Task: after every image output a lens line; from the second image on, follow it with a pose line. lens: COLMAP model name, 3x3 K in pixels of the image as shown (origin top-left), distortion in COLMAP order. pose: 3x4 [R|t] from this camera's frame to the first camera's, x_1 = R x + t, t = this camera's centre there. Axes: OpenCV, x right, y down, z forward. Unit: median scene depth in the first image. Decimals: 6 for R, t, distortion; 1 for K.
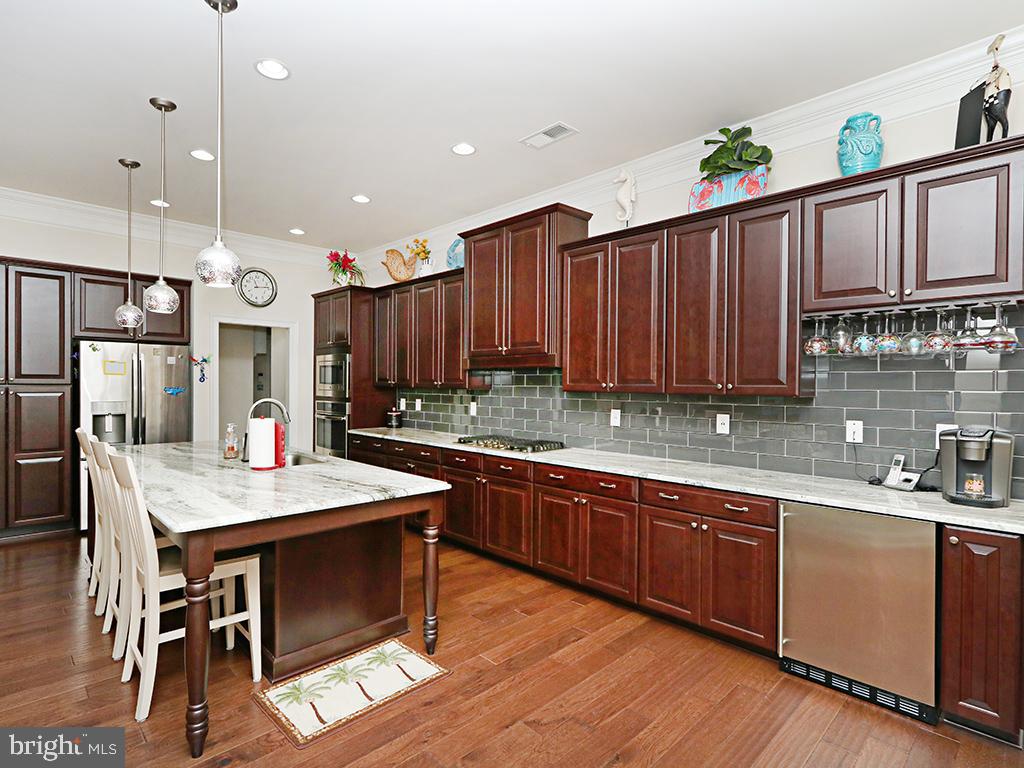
lens RADIAL K [[479.7, 0, 511.5], [0, 479.7, 389.6], [0, 0, 1]] dist [0.000528, -0.000055]
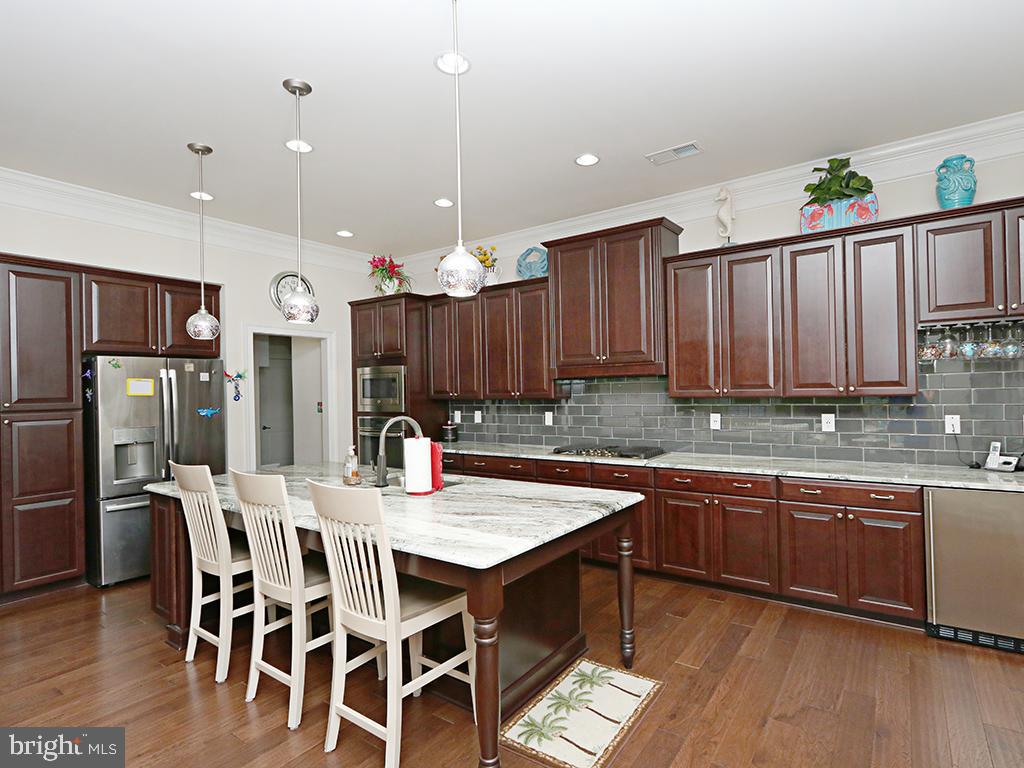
lens RADIAL K [[479.7, 0, 511.5], [0, 479.7, 389.6], [0, 0, 1]] dist [0.000528, -0.000055]
pose [[0.978468, -0.028168, 0.204466, -0.443029], [0.031257, 0.999441, -0.011890, -0.013184], [-0.204017, 0.018025, 0.978801, 0.054525]]
